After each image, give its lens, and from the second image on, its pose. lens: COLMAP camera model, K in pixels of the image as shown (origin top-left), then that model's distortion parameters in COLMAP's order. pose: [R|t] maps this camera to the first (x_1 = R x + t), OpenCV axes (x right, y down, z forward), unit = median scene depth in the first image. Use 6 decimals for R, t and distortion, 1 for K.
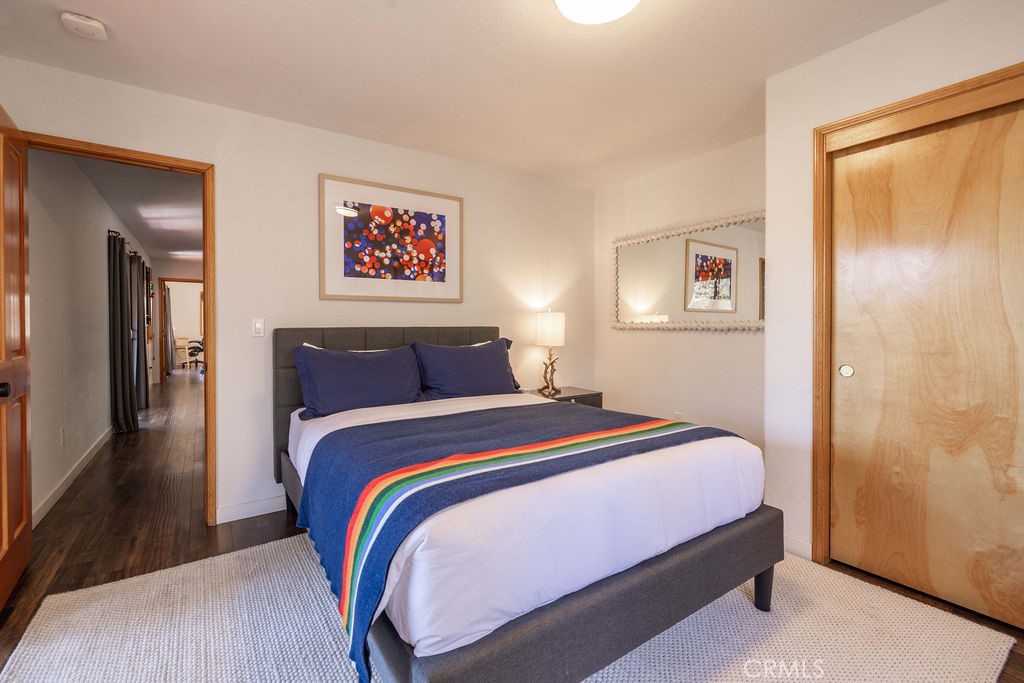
lens RADIAL K [[438.7, 0, 488.5], [0, 438.7, 325.3], [0, 0, 1]] dist [-0.002147, -0.000180]
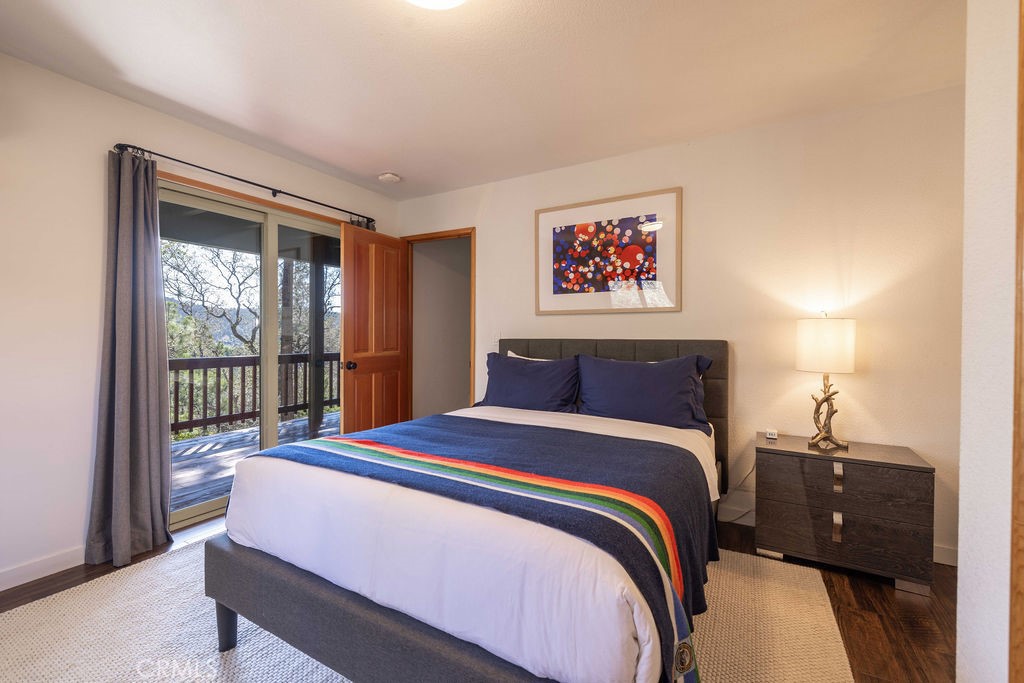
lens RADIAL K [[420.1, 0, 518.2], [0, 420.1, 337.9], [0, 0, 1]] dist [0.002581, 0.000166]
pose [[0.468883, 0.009617, -0.883208, 0.561296], [-0.006405, 0.999951, 0.007488, -0.004693], [0.883237, 0.002146, 0.468922, 0.383608]]
